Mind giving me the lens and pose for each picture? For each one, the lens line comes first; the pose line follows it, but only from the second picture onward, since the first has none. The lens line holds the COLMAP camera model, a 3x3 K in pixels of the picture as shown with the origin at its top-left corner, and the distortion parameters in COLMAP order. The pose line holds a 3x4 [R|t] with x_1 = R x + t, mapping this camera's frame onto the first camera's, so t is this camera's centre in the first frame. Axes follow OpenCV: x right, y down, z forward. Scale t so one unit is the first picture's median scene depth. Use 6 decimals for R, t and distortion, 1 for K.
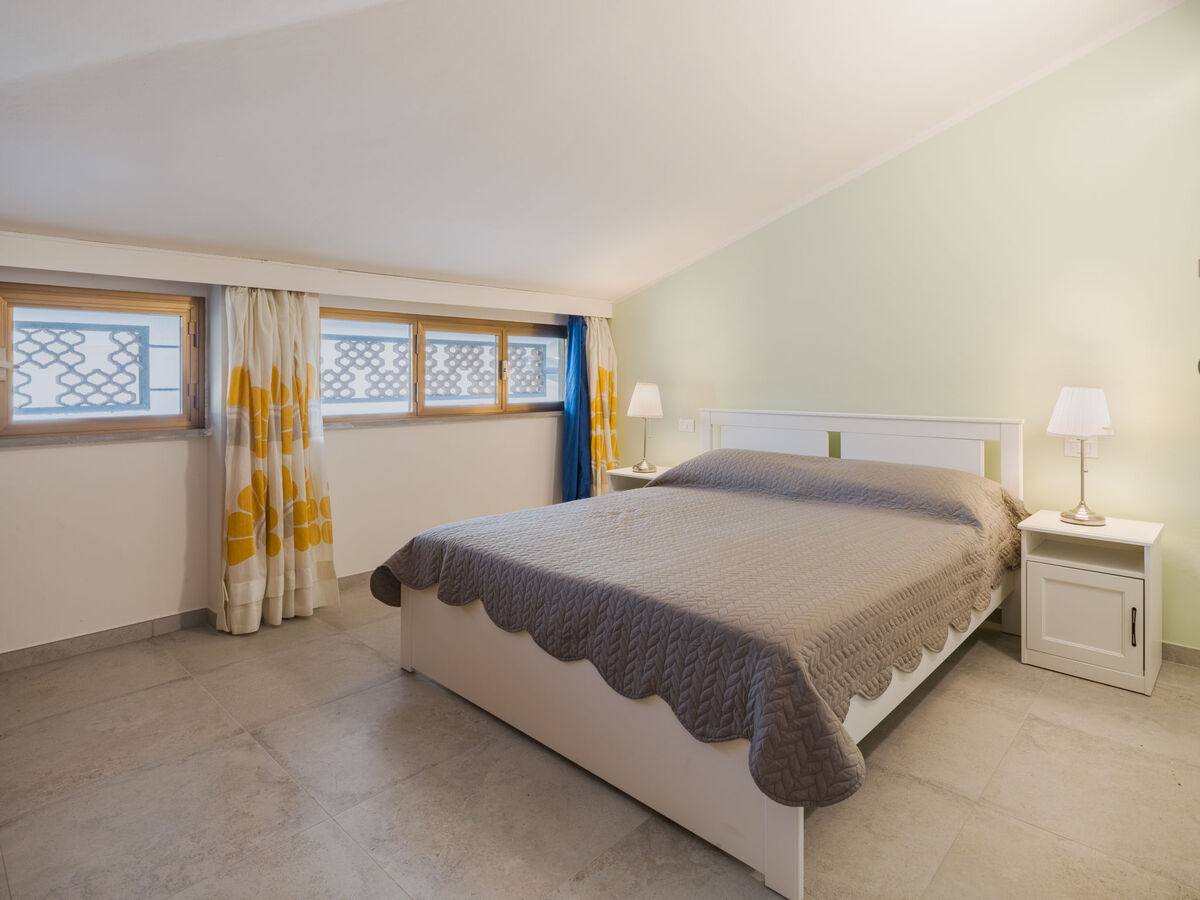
lens RADIAL K [[646.3, 0, 607.6], [0, 646.3, 441.4], [0, 0, 1]] dist [-0.005451, -0.000768]
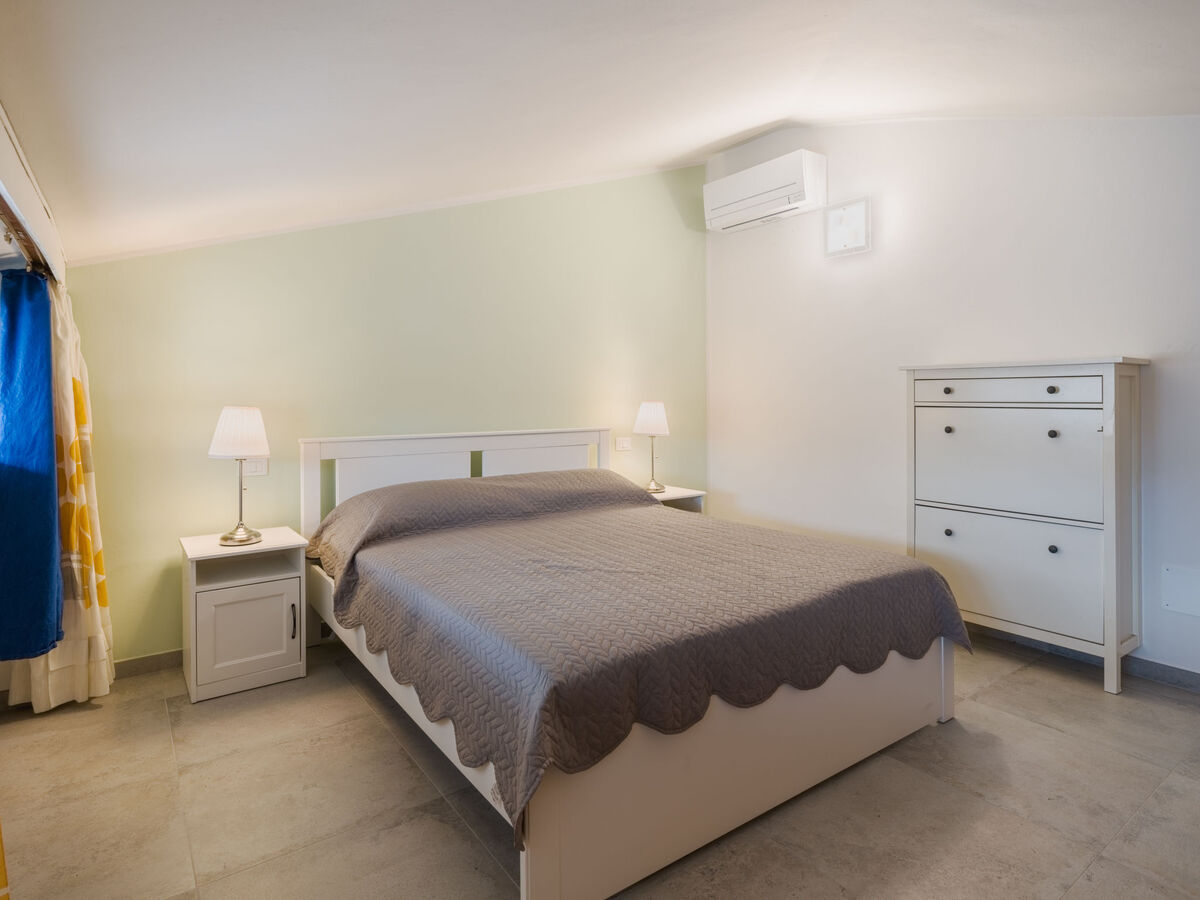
lens RADIAL K [[660.3, 0, 600.0], [0, 660.3, 456.0], [0, 0, 1]] dist [-0.004917, -0.000884]
pose [[0.195117, -0.078114, 0.977664, -0.500662], [0.105069, 0.992752, 0.058351, -0.038906], [-0.975136, 0.091337, 0.201910, 0.515812]]
